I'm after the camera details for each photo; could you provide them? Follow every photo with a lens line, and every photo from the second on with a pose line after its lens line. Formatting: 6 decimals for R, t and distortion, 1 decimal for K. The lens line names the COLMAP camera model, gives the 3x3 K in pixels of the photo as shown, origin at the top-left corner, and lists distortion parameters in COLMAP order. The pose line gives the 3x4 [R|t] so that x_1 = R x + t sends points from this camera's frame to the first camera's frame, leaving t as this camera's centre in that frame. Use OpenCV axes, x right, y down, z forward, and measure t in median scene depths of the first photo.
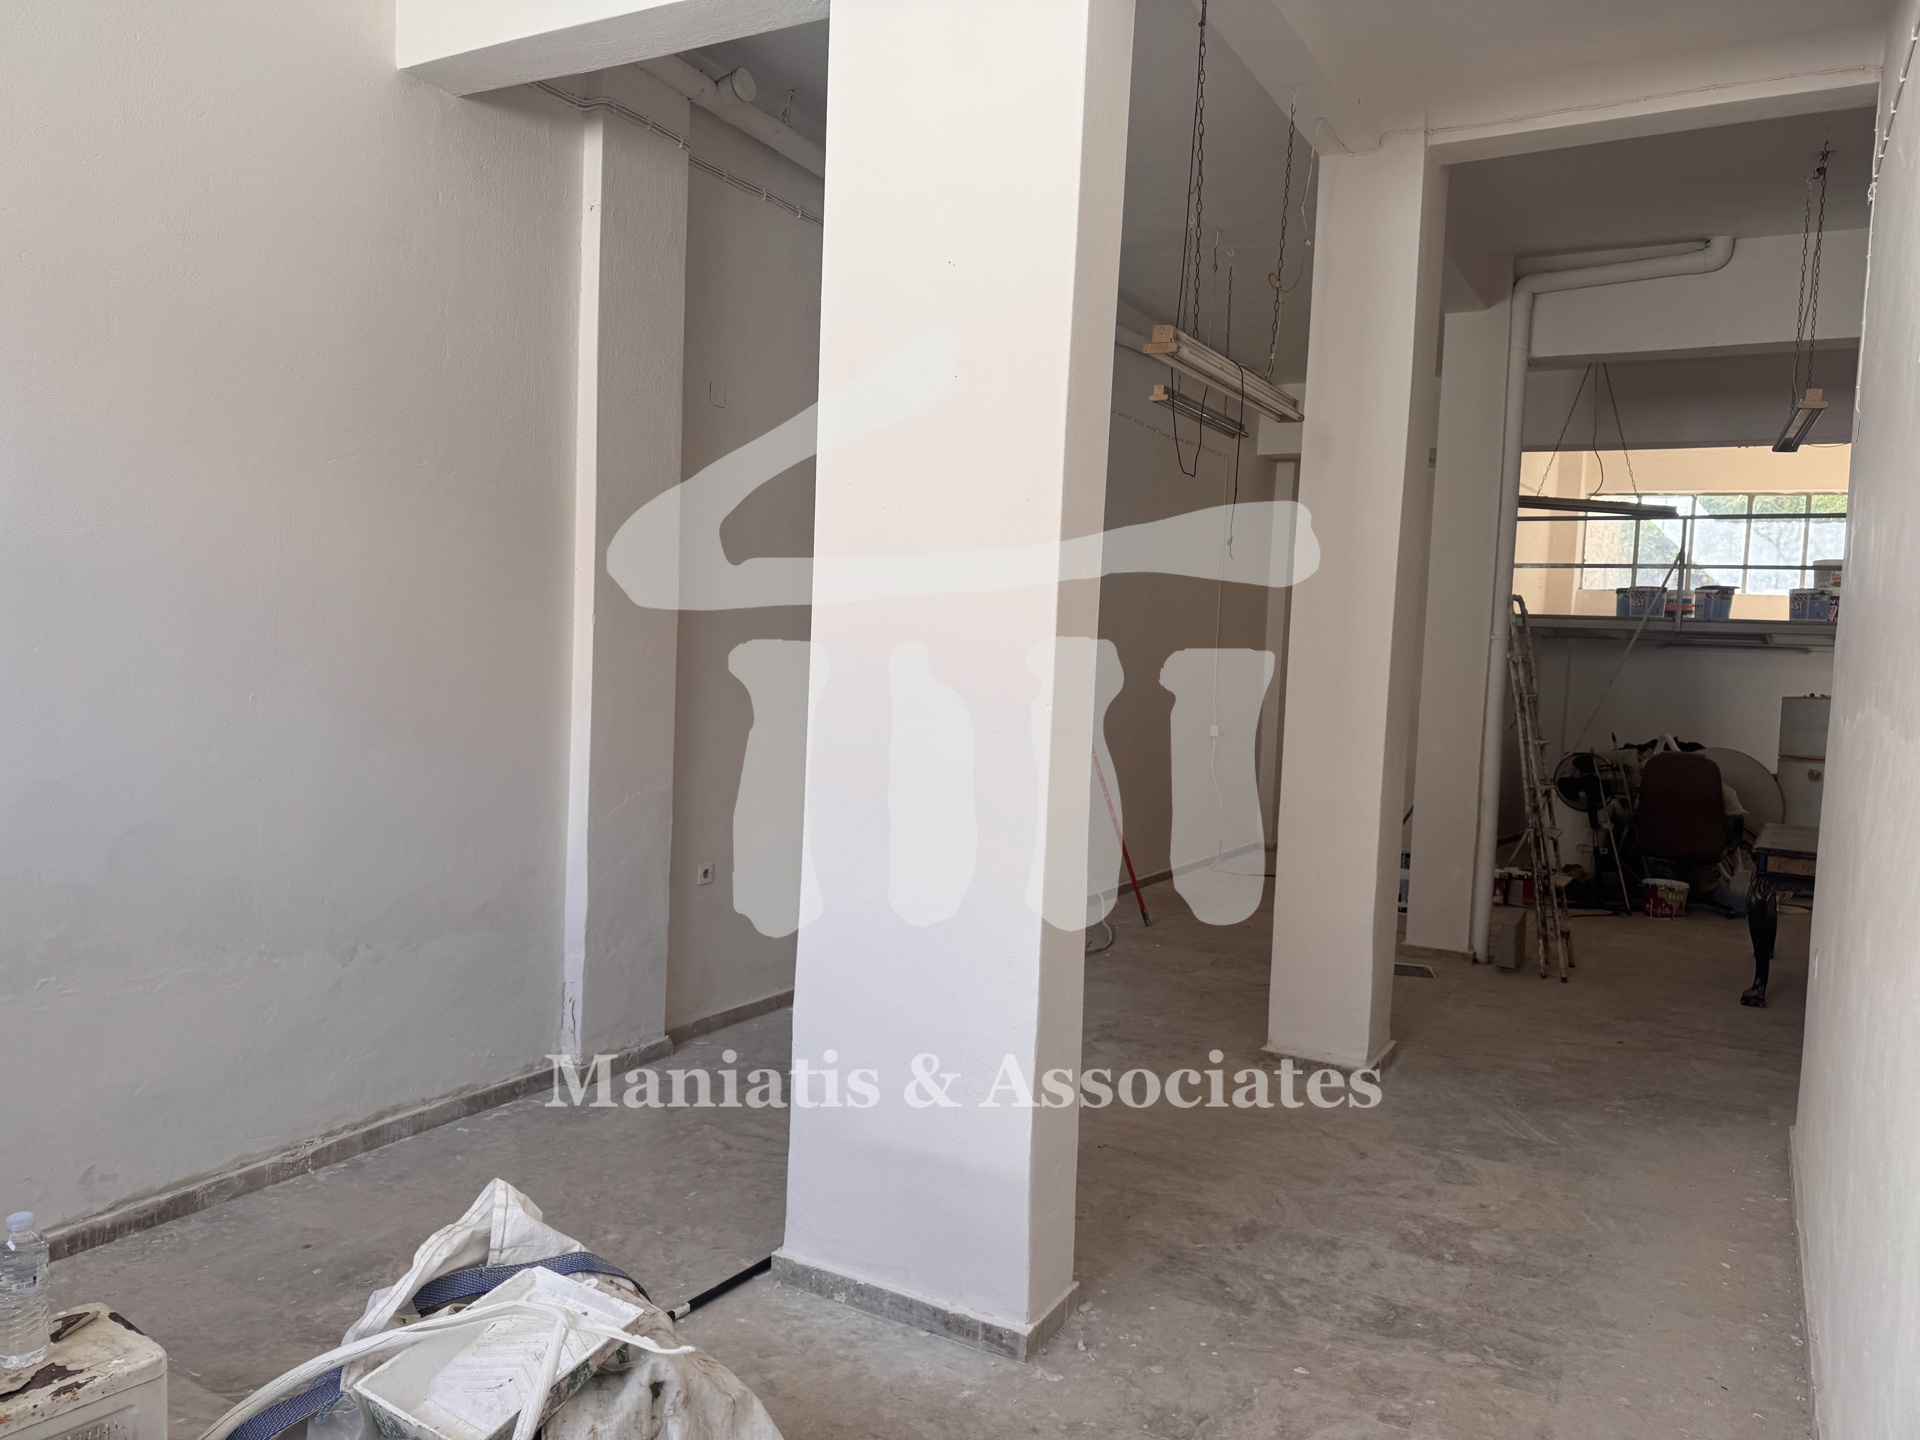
lens RADIAL K [[1358.5, 0, 1009.6], [0, 1358.5, 729.1], [0, 0, 1]] dist [0.051480, -0.001726]
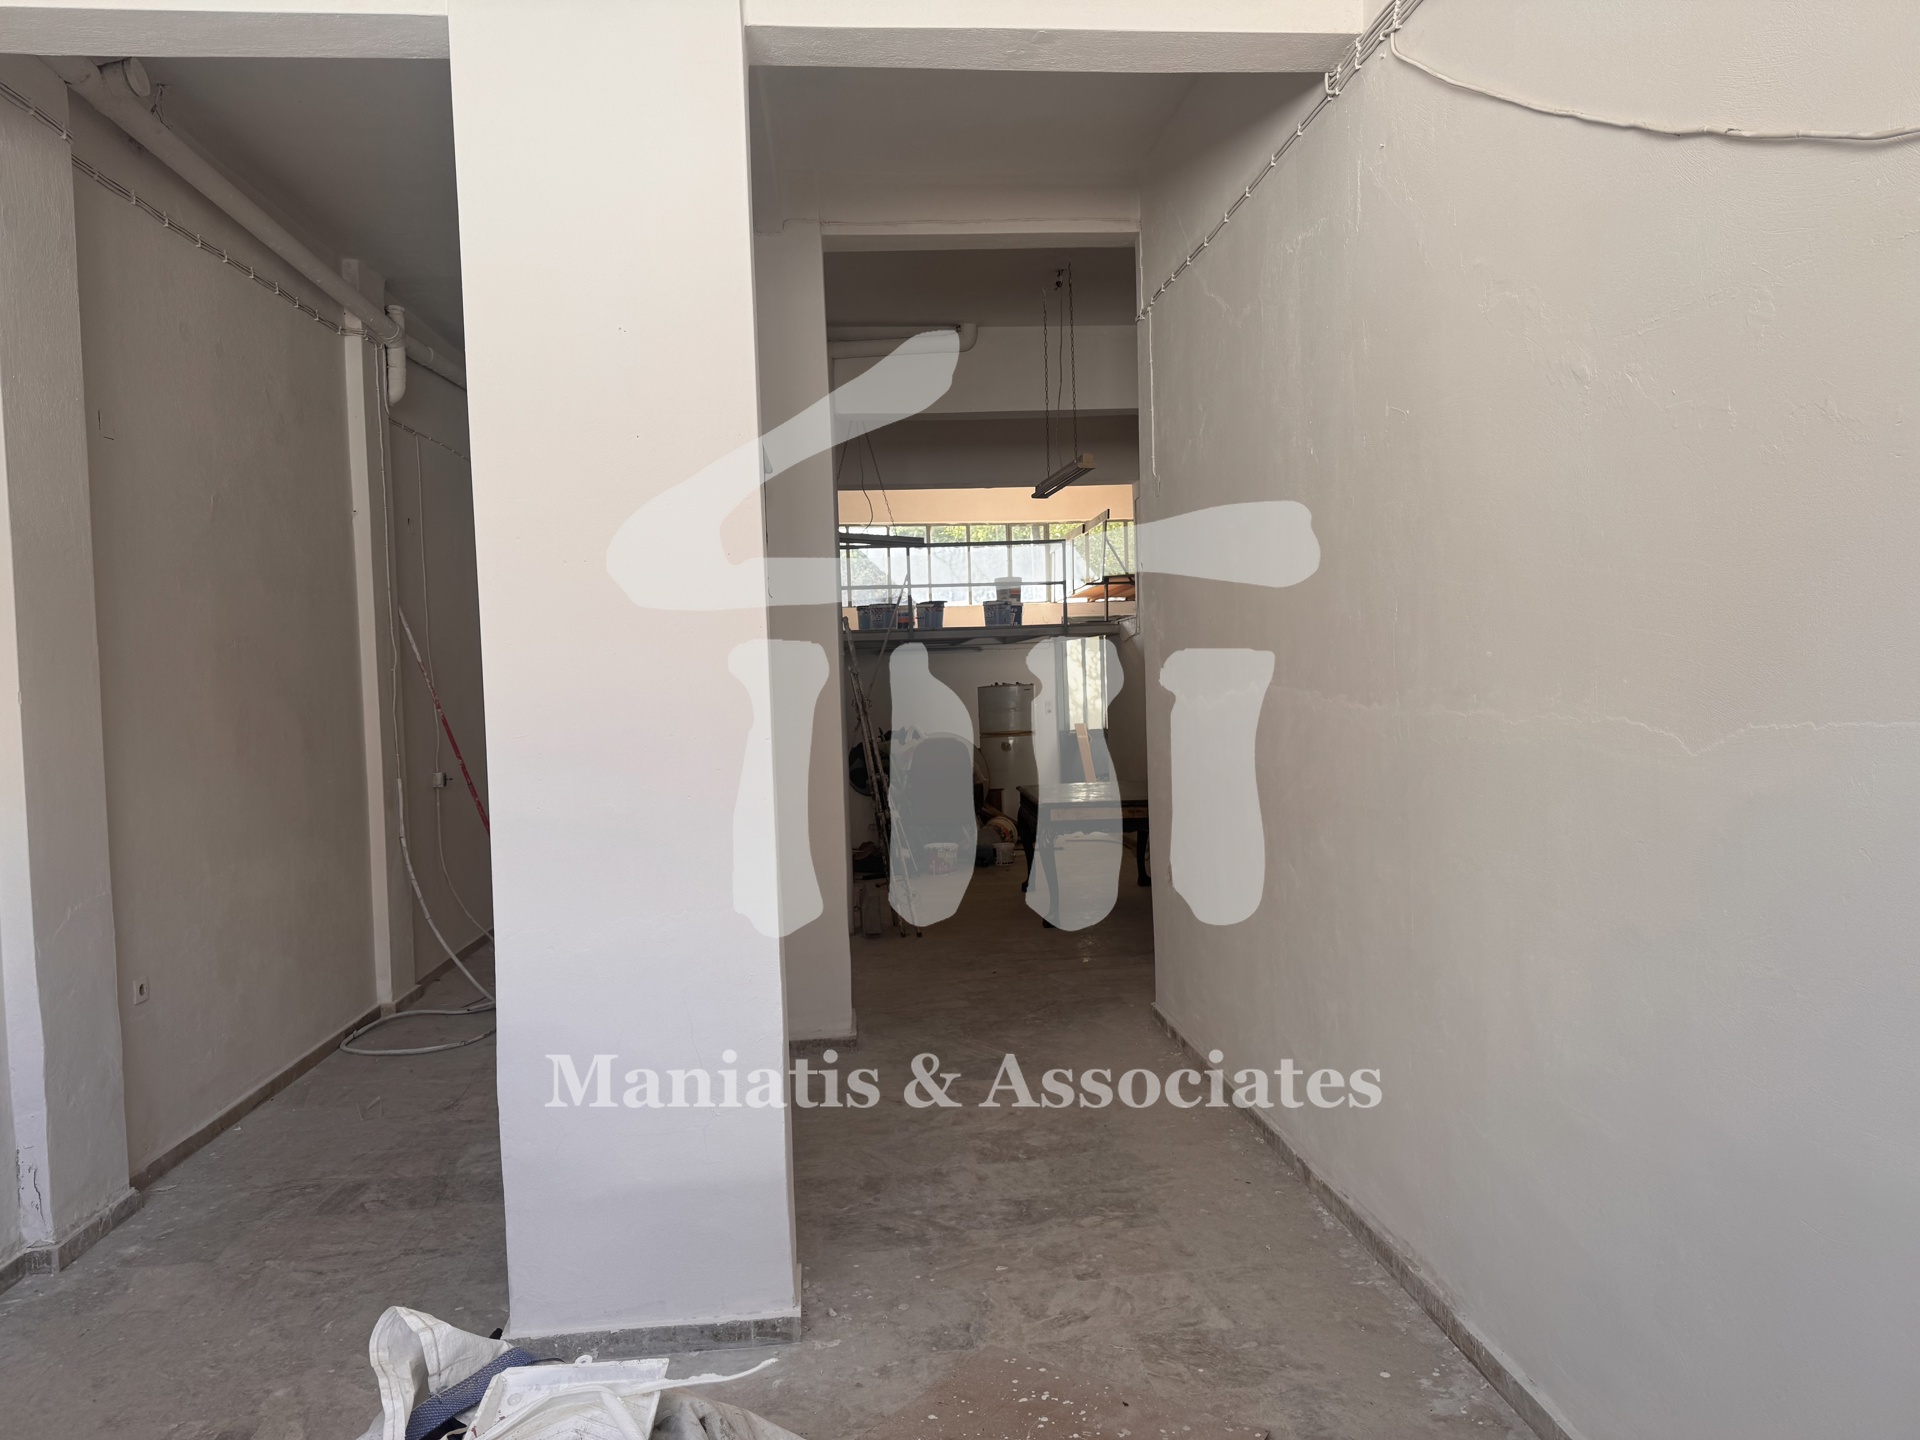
lens RADIAL K [[1320.2, 0, 952.2], [0, 1320.2, 734.8], [0, 0, 1]] dist [0.118817, -0.089548]
pose [[0.838472, -0.099604, 0.535764, -0.171488], [0.105188, 0.994247, 0.020221, -0.011404], [-0.534696, 0.039402, 0.844125, 0.004898]]
